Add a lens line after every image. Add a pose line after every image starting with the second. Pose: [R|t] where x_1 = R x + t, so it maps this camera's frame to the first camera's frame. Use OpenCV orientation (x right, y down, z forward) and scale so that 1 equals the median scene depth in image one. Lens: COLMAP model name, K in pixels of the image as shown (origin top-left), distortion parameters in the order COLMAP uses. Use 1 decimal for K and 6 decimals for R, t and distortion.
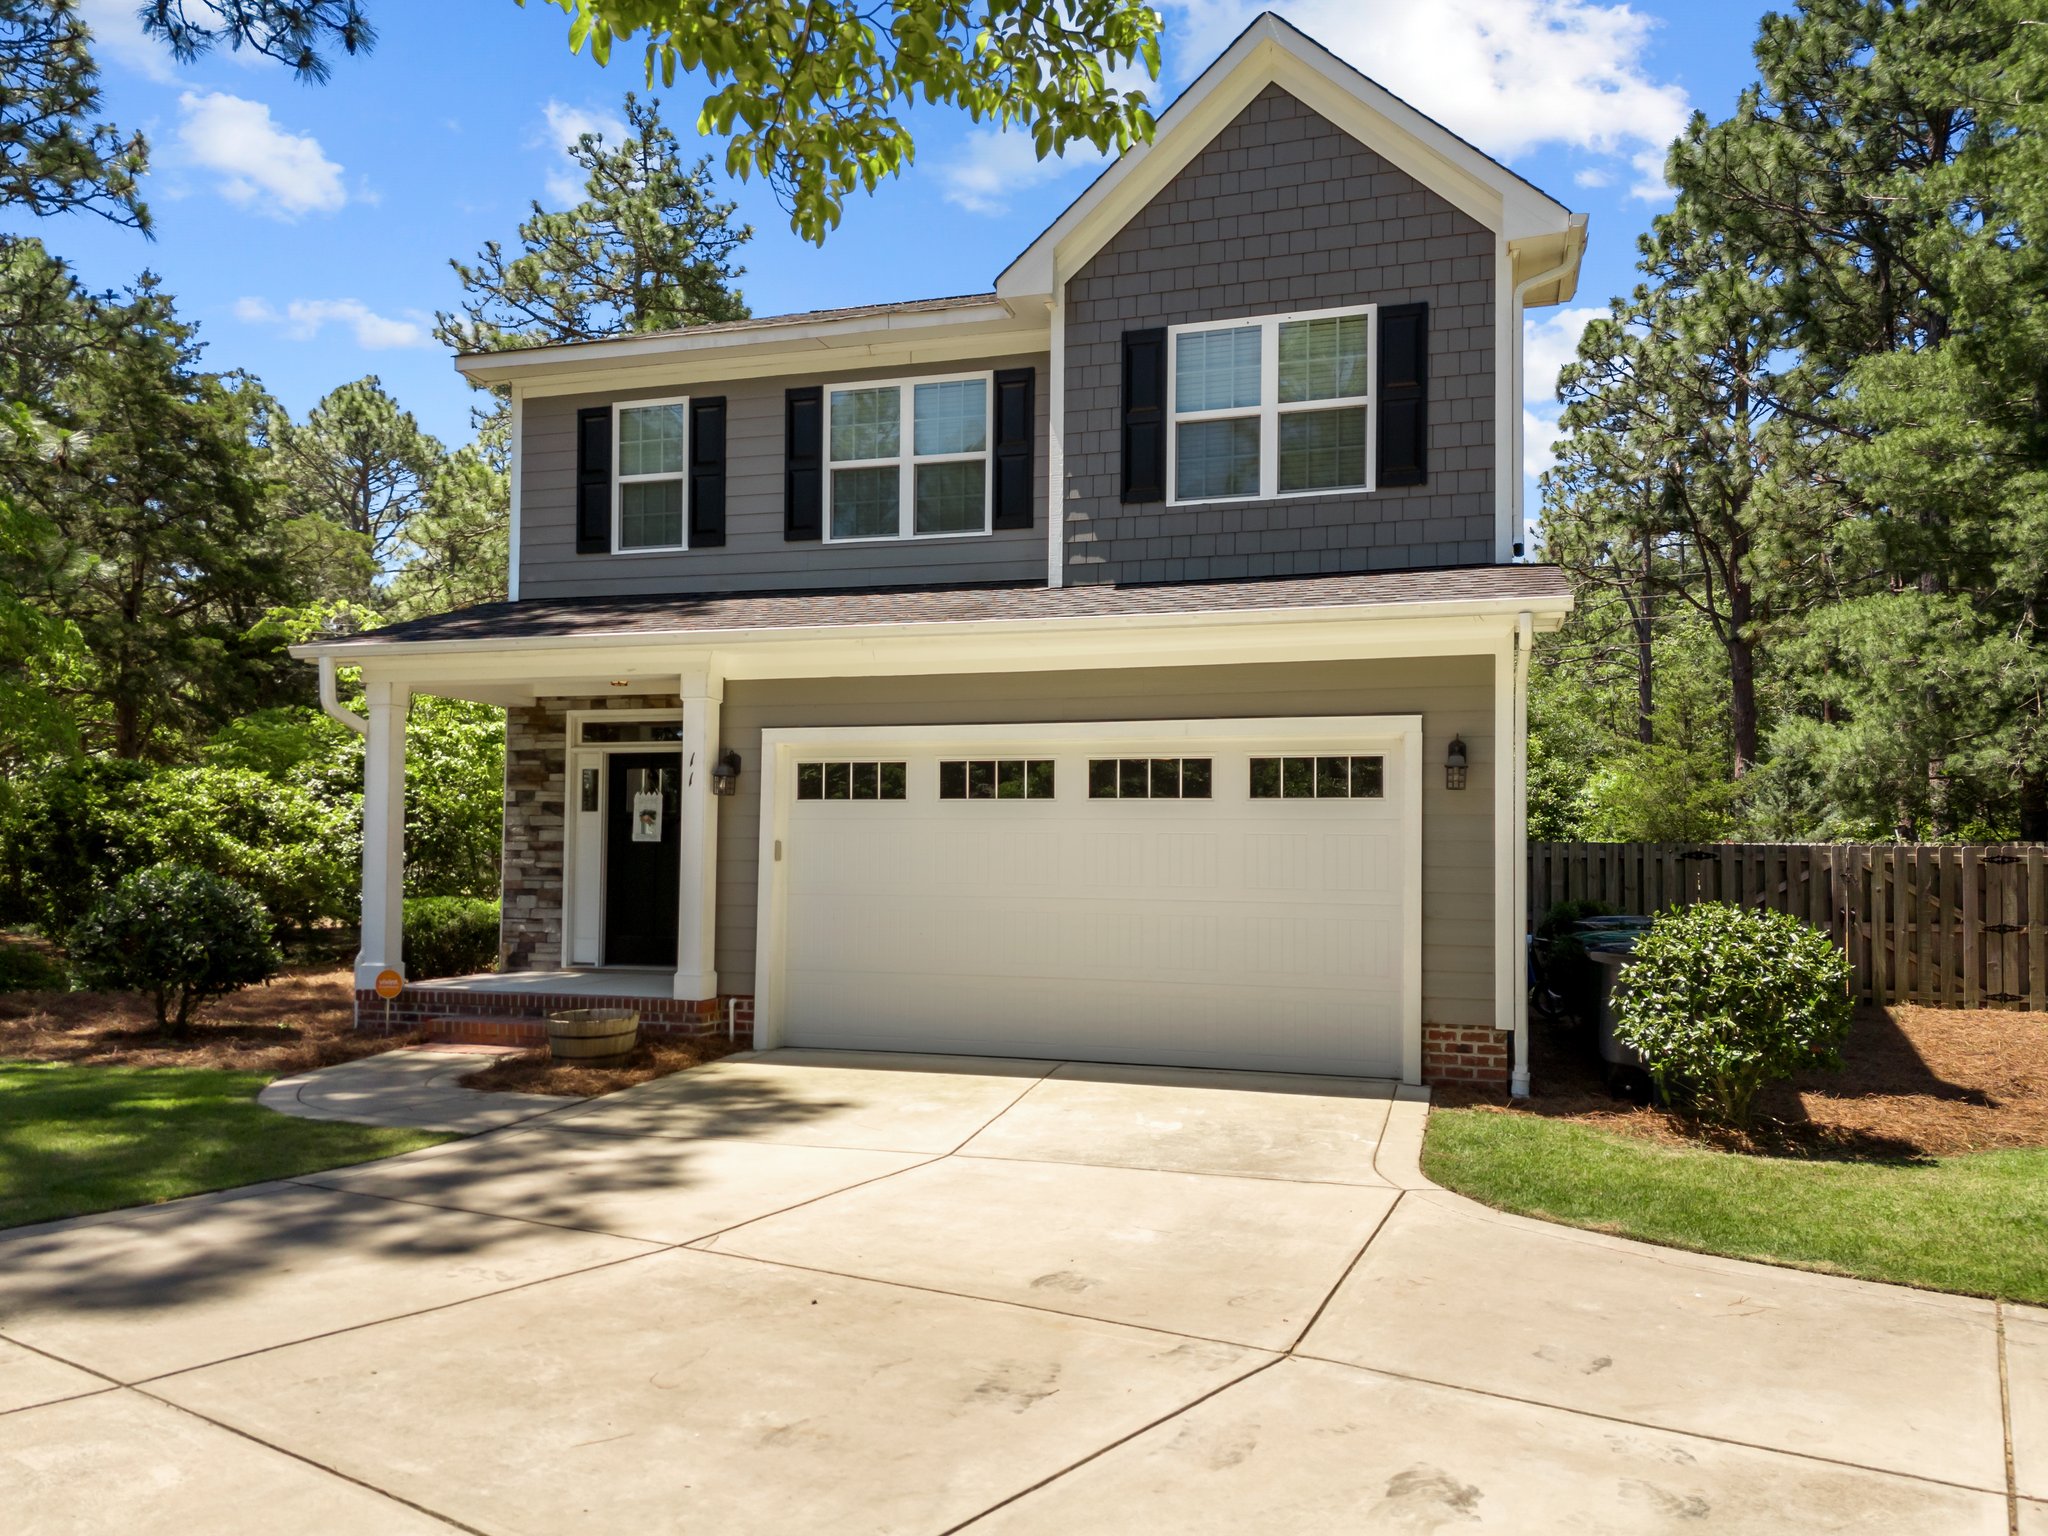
lens RADIAL K [[1451.3, 0, 1005.6], [0, 1451.3, 816.8], [0, 0, 1]] dist [0.051123, -0.033368]
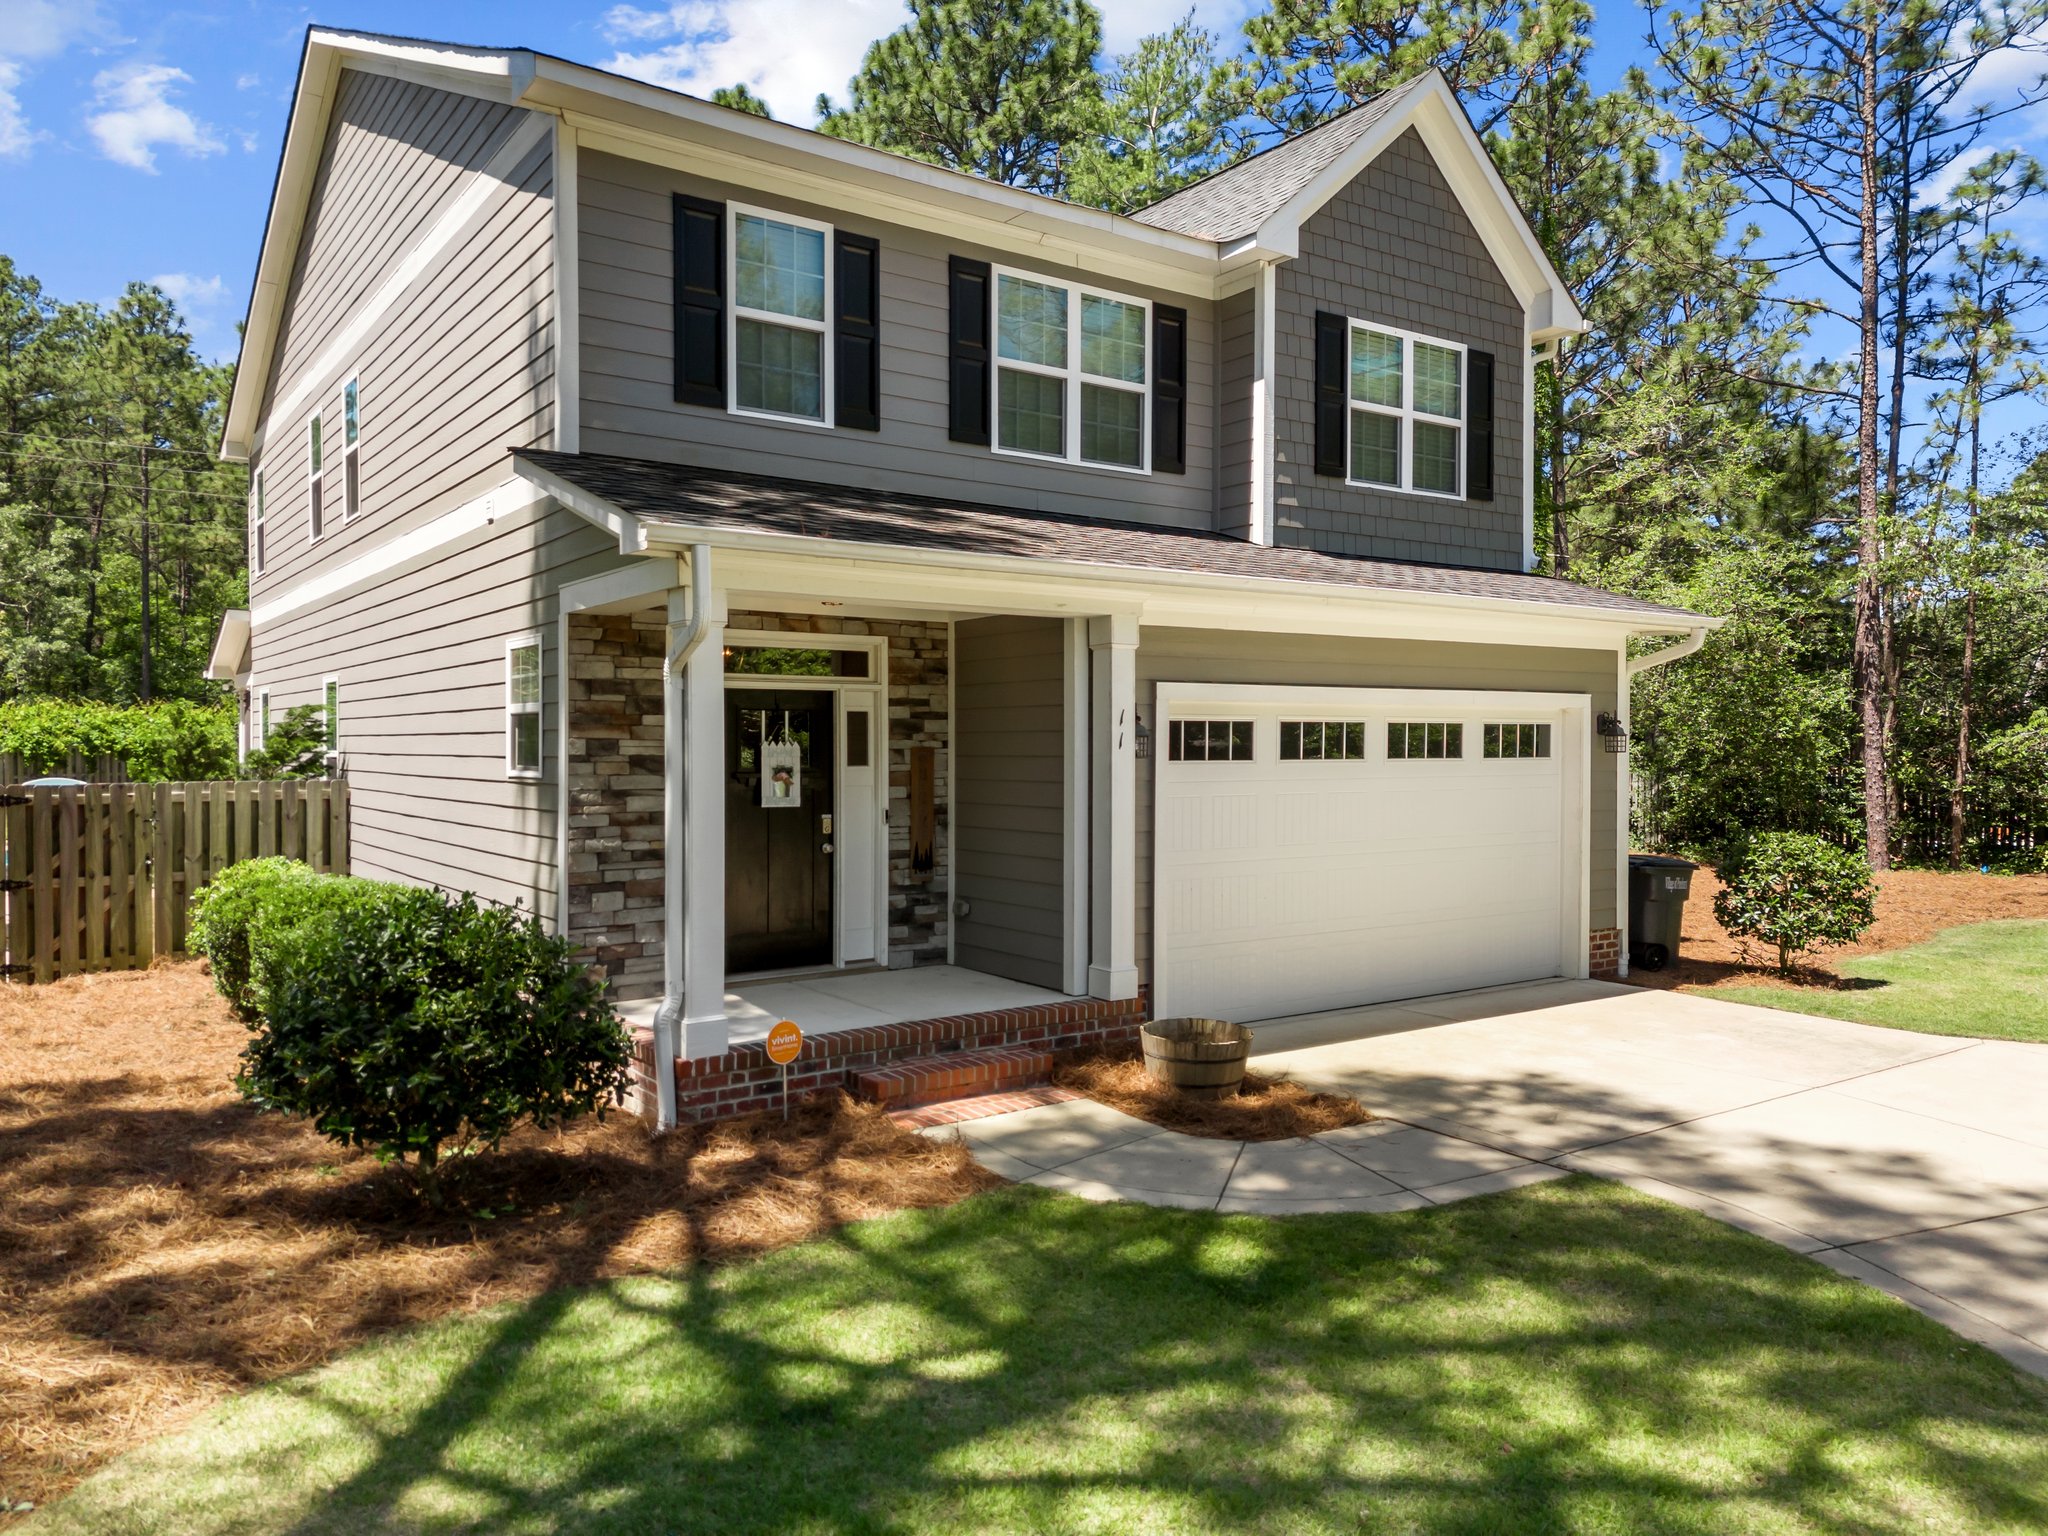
lens RADIAL K [[1451.3, 0, 999.3], [0, 1451.3, 752.1], [0, 0, 1]] dist [0.051123, -0.033368]
pose [[0.615184, -0.013872, 0.788261, -0.905698], [-0.016610, 0.999395, 0.030551, -0.042884], [-0.788208, -0.031888, 0.614582, 0.529710]]
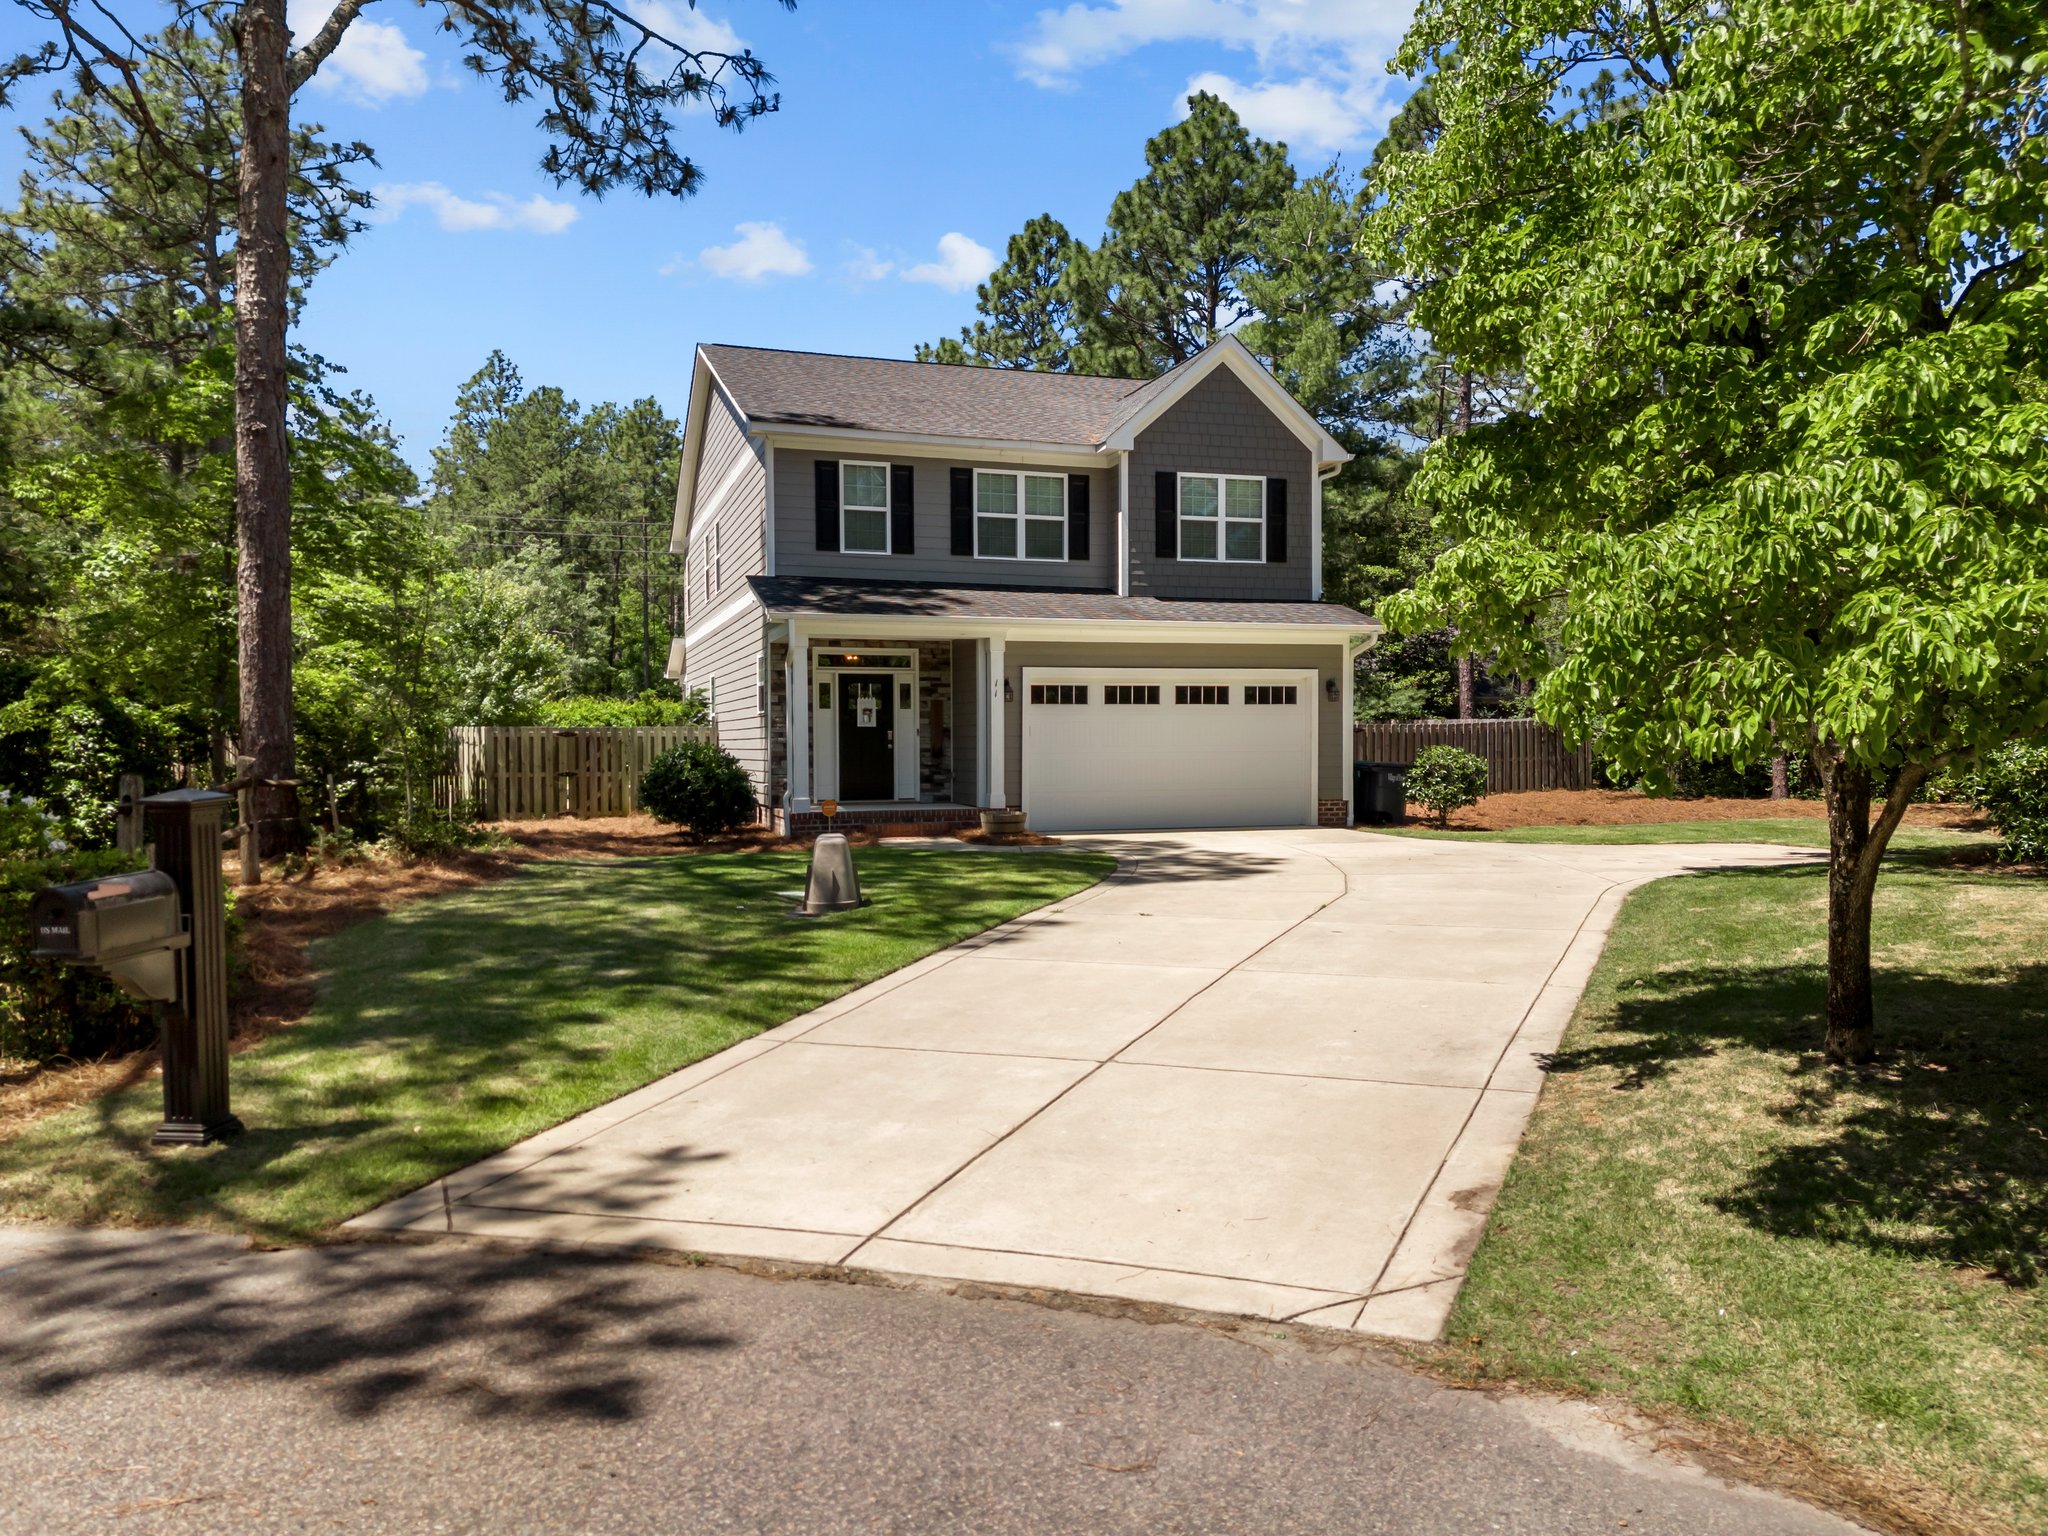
lens RADIAL K [[1451.3, 0, 980.6], [0, 1451.3, 767.5], [0, 0, 1]] dist [0.051123, -0.033368]
pose [[0.825549, -0.022900, 0.563865, -1.278661], [-0.003400, 0.998956, 0.045548, -0.014856], [-0.564320, -0.039520, 0.824610, -0.543533]]
